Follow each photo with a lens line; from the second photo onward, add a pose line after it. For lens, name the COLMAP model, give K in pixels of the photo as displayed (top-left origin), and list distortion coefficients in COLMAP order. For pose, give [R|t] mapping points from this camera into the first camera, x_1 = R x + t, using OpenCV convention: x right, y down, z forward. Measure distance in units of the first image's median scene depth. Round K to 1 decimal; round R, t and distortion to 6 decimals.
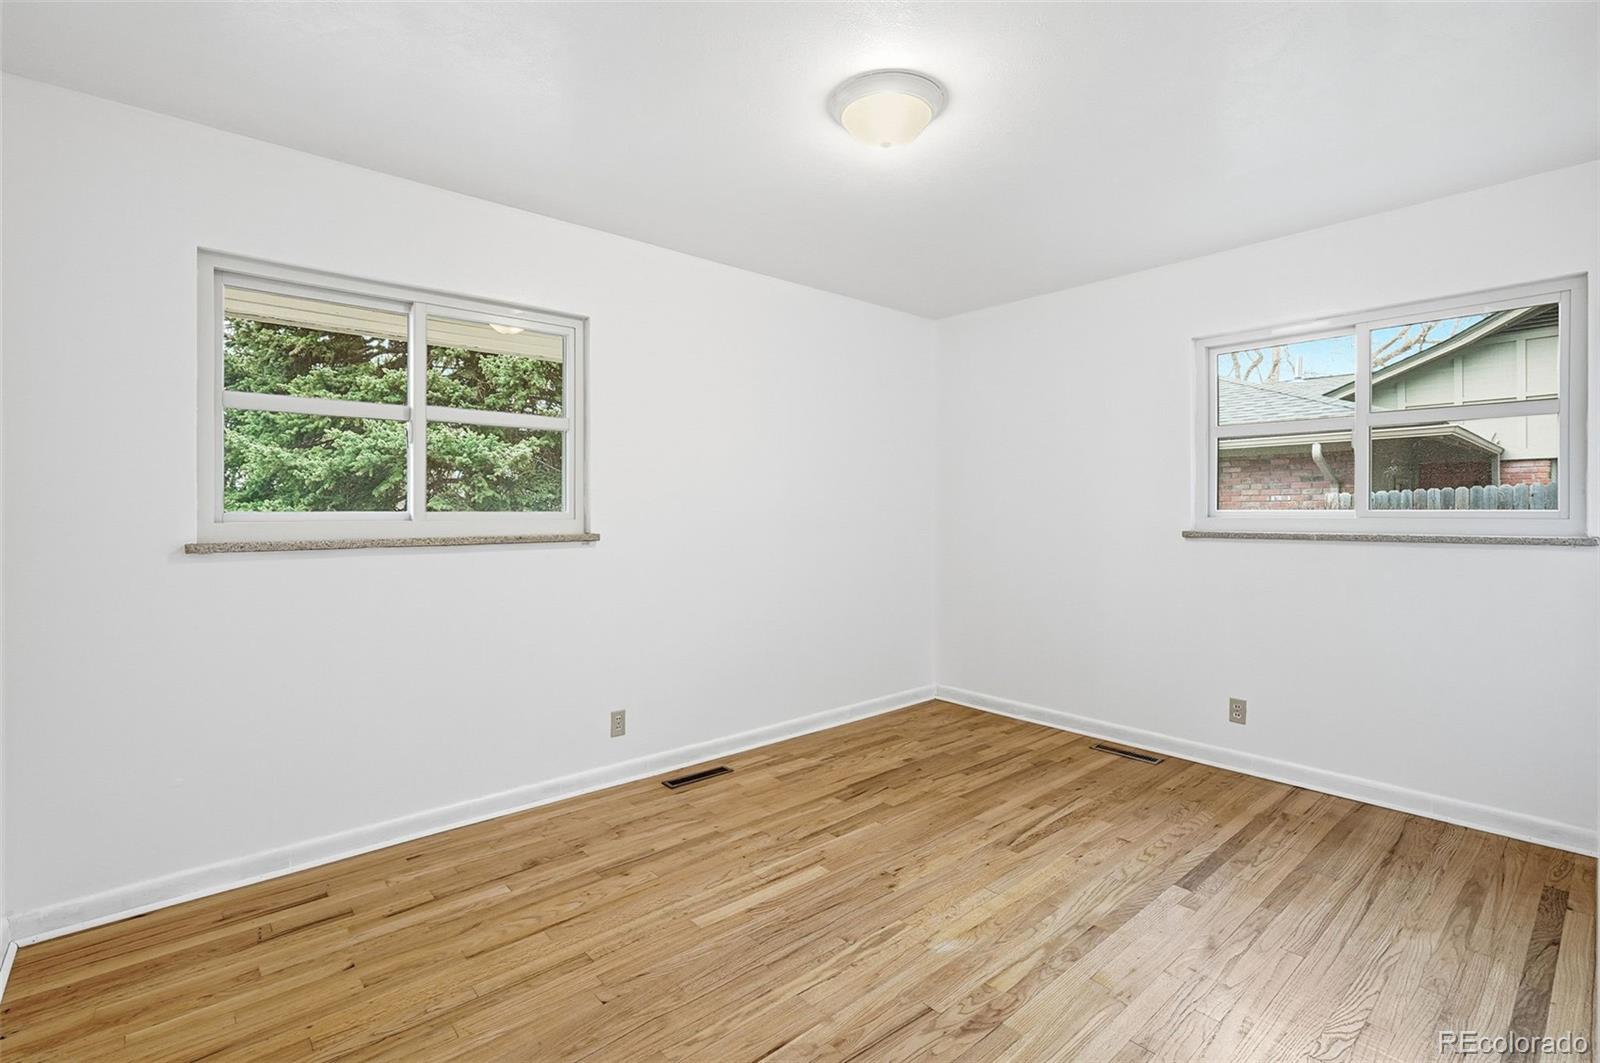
lens RADIAL K [[748.1, 0, 804.3], [0, 748.1, 515.8], [0, 0, 1]] dist [-0.016720, 0.006105]
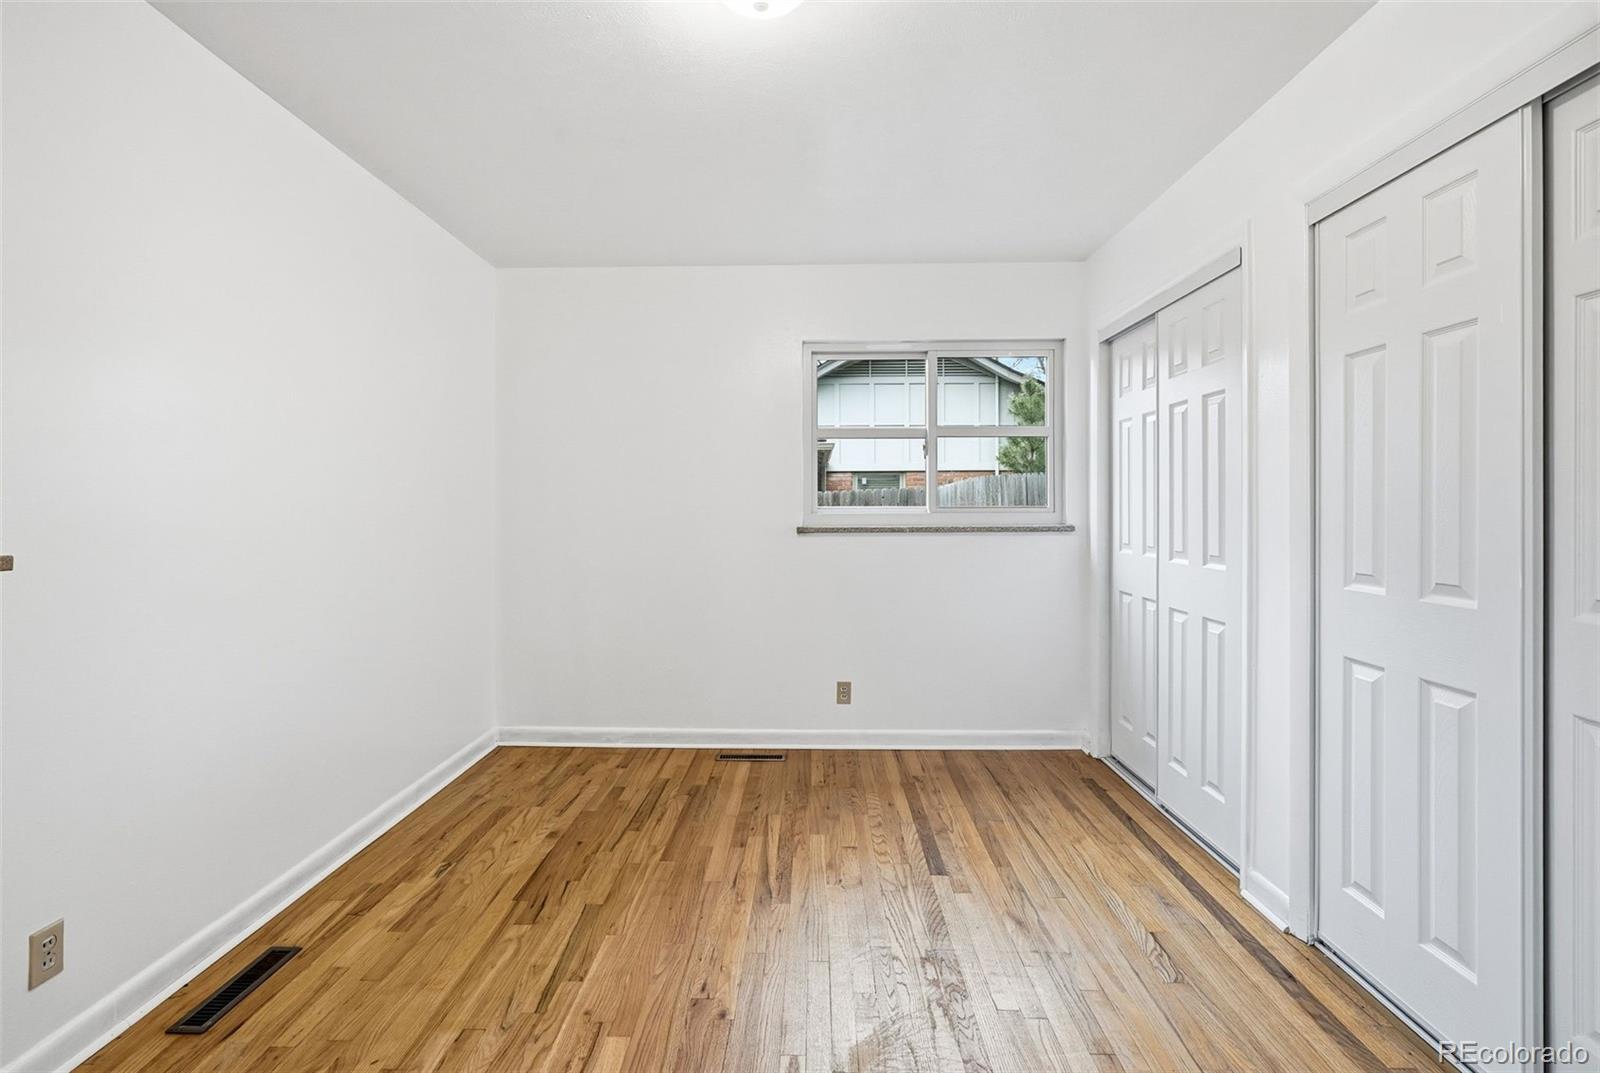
lens RADIAL K [[751.9, 0, 801.4], [0, 751.9, 507.5], [0, 0, 1]] dist [-0.017301, 0.008085]
pose [[0.673742, 0.000110, 0.738967, -0.277852], [0.007714, 0.999944, -0.007183, 0.001500], [-0.738927, 0.010540, 0.673703, 0.325521]]
